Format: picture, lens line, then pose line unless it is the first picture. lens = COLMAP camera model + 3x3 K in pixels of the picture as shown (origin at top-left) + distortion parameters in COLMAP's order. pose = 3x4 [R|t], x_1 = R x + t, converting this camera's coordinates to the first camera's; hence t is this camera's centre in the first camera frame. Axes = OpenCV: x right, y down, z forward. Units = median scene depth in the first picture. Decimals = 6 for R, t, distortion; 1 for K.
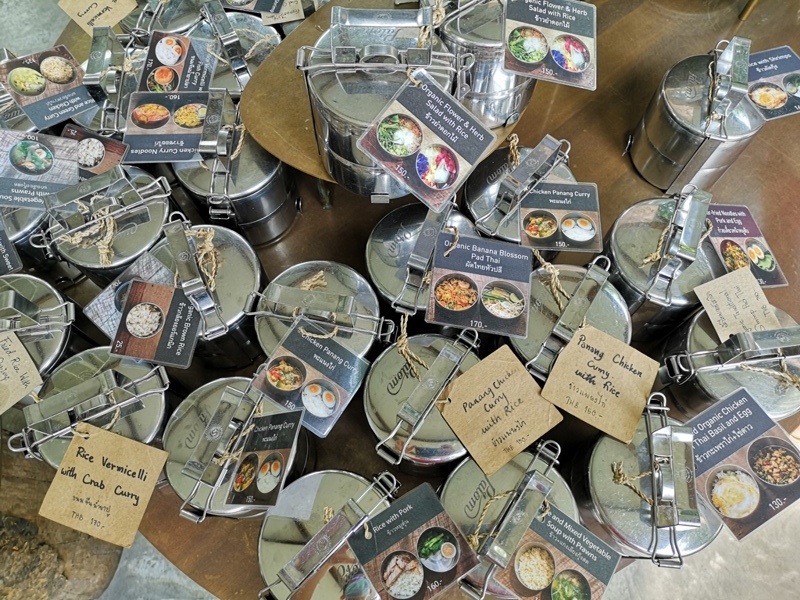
lens RADIAL K [[621.7, 0, 396.3], [0, 621.7, 299.6], [0, 0, 1]] dist [0.003412, -0.012605]
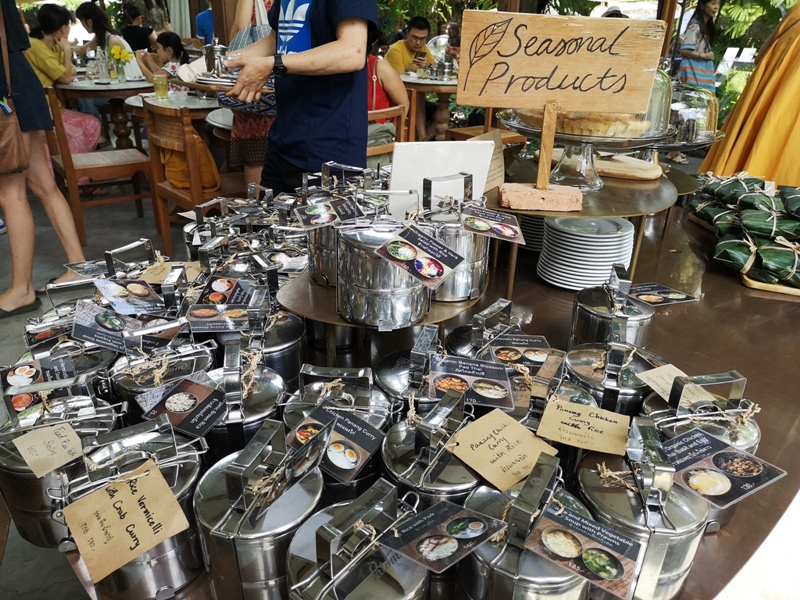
lens RADIAL K [[621.7, 0, 402.7], [0, 621.7, 300.7], [0, 0, 1]] dist [0.003412, -0.012605]
pose [[0.995676, -0.015873, 0.091532, -0.116367], [0.073631, 0.735611, -0.673390, 0.732659], [-0.056643, 0.677218, 0.733599, -0.012380]]
